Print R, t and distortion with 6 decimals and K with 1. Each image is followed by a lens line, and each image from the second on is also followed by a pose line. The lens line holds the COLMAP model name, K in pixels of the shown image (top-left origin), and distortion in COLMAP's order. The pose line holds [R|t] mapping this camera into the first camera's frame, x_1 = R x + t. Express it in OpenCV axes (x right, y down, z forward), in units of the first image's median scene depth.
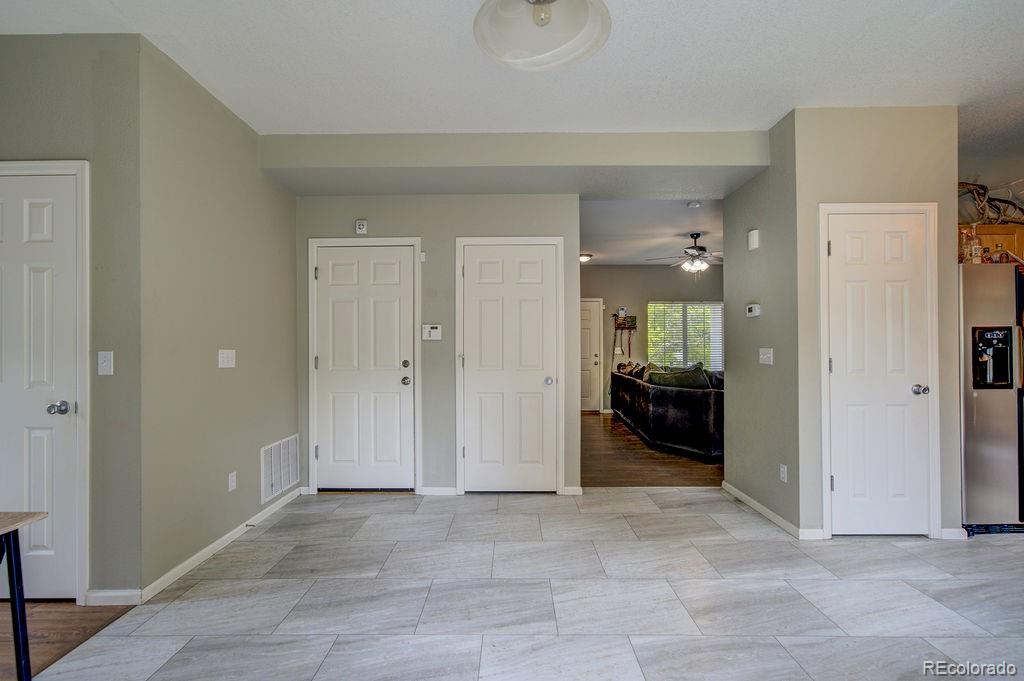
lens RADIAL K [[458.0, 0, 510.4], [0, 458.0, 342.6], [0, 0, 1]] dist [-0.003774, 0.005745]
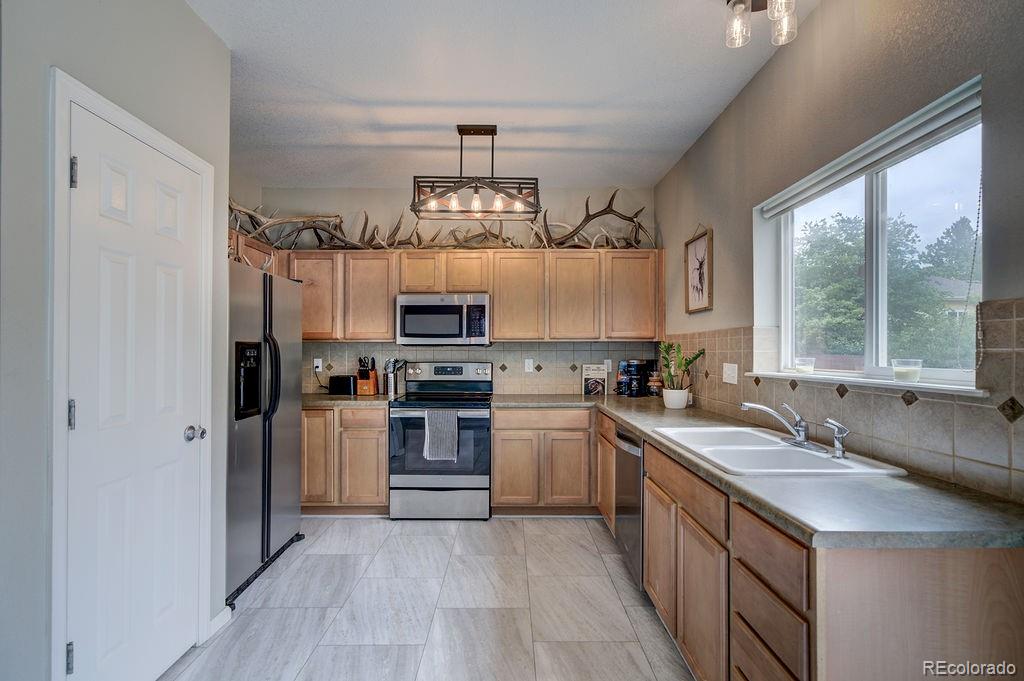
lens RADIAL K [[472.1, 0, 511.5], [0, 472.1, 351.6], [0, 0, 1]] dist [-0.000264, 0.000577]
pose [[-0.014169, 0.004807, 0.999888, 0.172307], [-0.012136, 0.999914, -0.004979, -0.015311], [-0.999826, -0.012205, -0.014109, 0.479273]]
